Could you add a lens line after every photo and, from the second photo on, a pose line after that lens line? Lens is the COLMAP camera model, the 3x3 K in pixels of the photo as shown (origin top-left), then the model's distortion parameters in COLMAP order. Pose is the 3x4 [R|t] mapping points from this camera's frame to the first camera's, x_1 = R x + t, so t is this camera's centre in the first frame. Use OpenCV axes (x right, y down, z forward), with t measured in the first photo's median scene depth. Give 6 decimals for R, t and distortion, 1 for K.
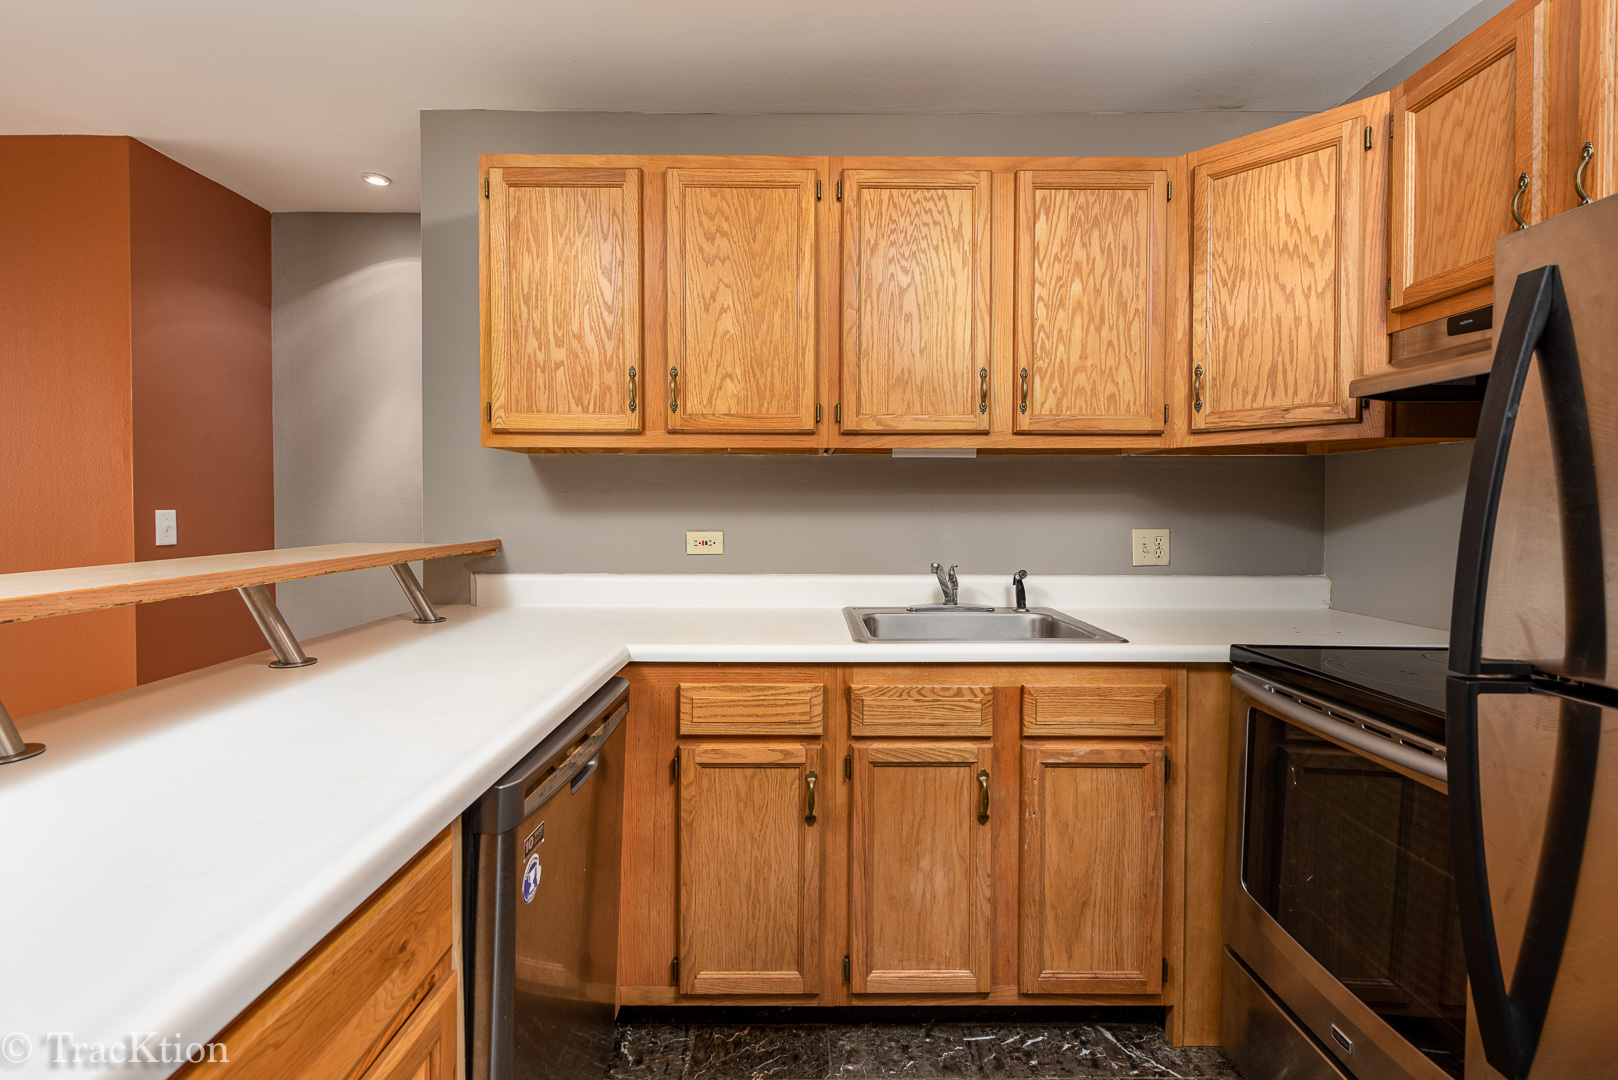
lens RADIAL K [[738.7, 0, 809.0], [0, 738.7, 523.3], [0, 0, 1]] dist [0.004453, 0.000508]
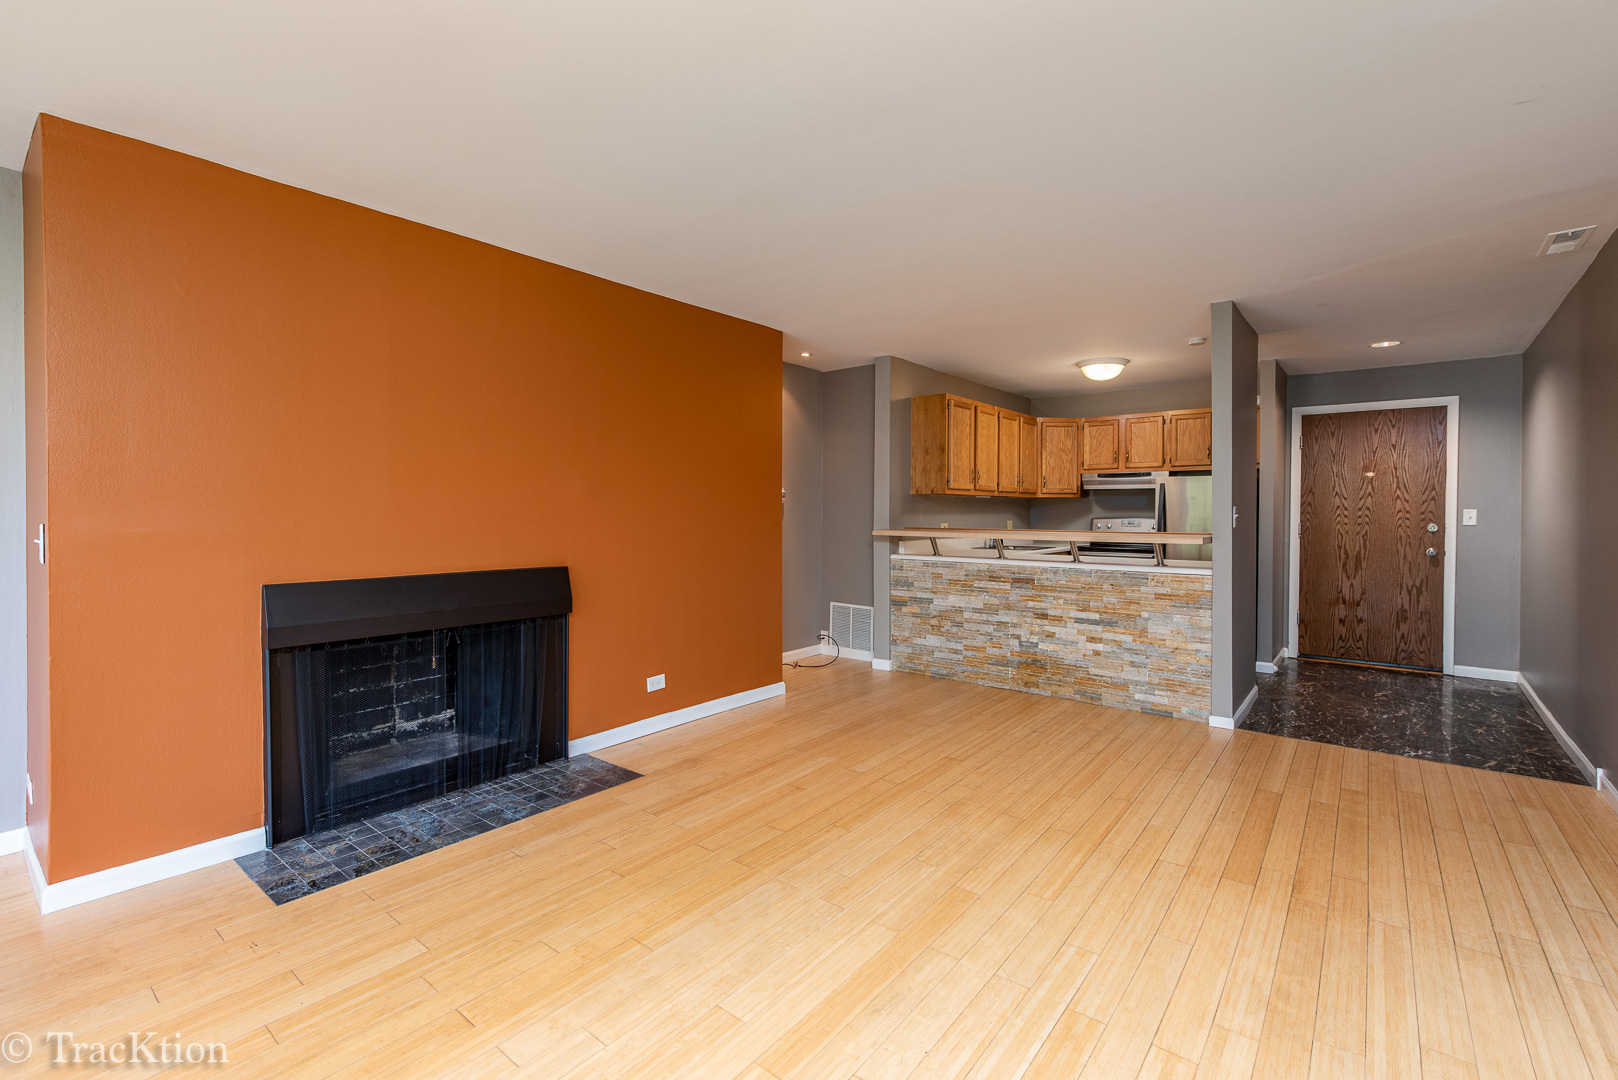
lens RADIAL K [[738.7, 0, 801.7], [0, 738.7, 523.1], [0, 0, 1]] dist [0.004453, 0.000508]
pose [[0.618499, -0.012713, 0.785683, -3.095030], [0.018708, 0.999824, 0.001451, 0.001058], [-0.785563, 0.013801, 0.618628, -0.351263]]
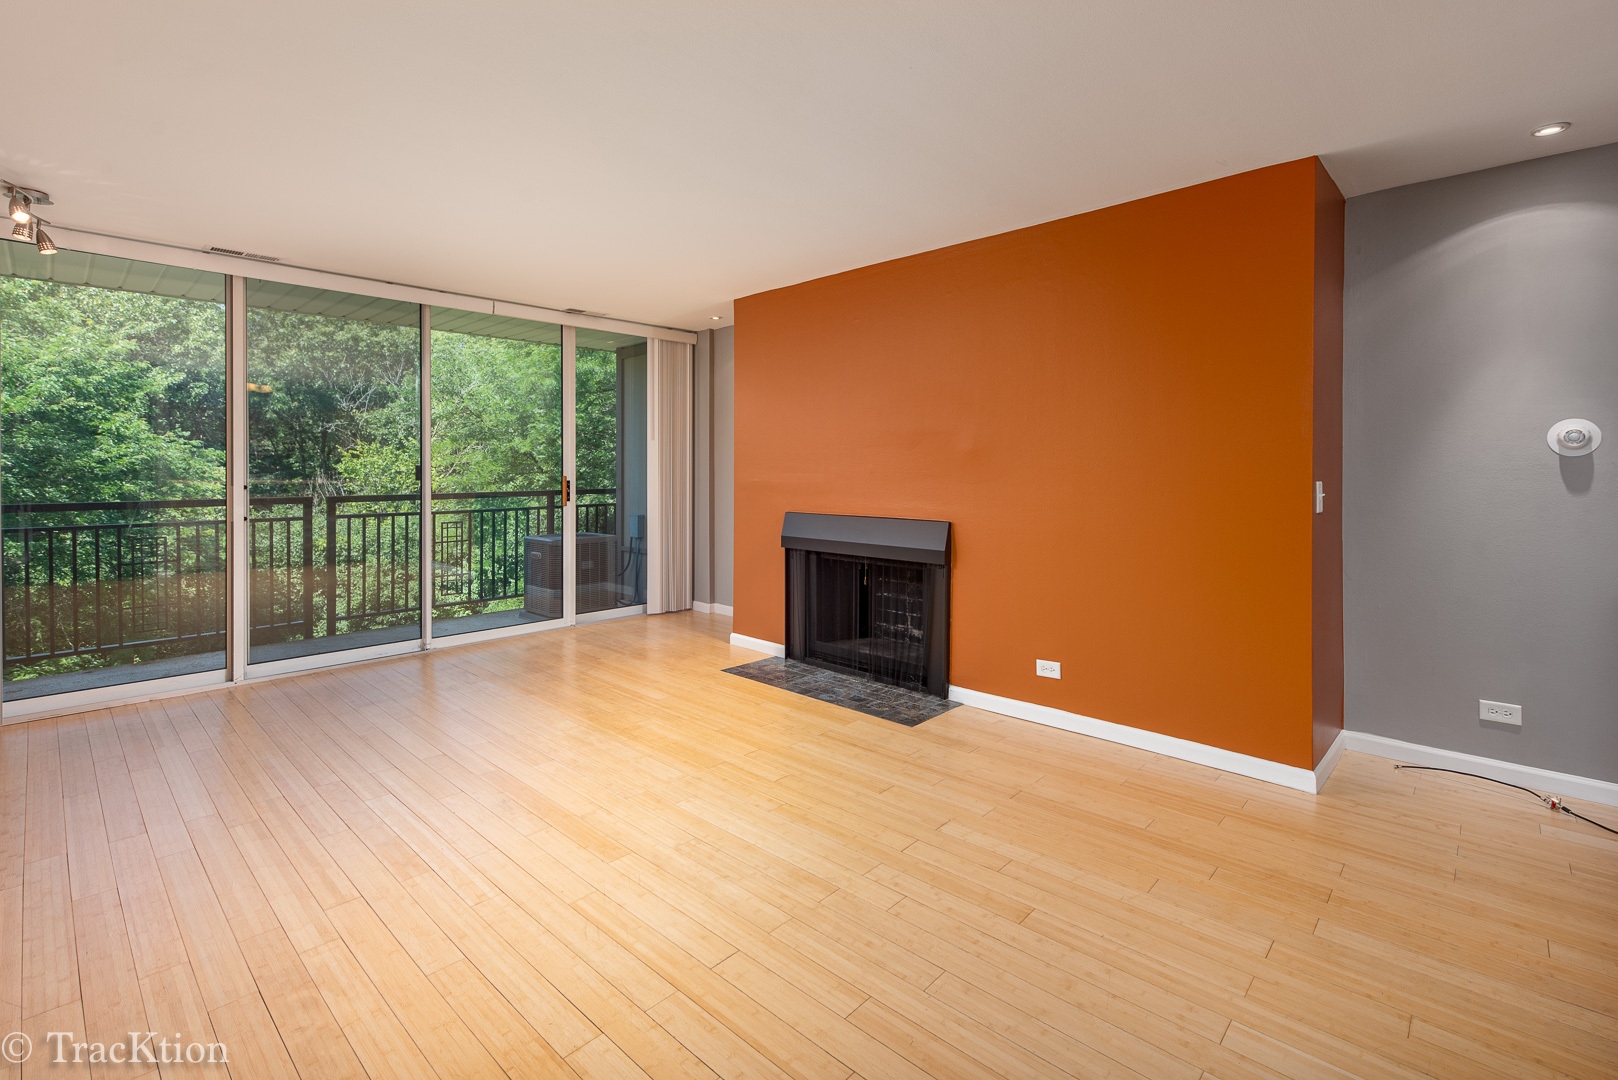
lens RADIAL K [[738.7, 0, 783.7], [0, 738.7, 470.6], [0, 0, 1]] dist [0.004453, 0.000508]
pose [[0.712168, 0.000729, -0.702009, -0.861906], [-0.017172, 0.999718, -0.016382, 0.003442], [0.701799, 0.023722, 0.711979, -0.488864]]
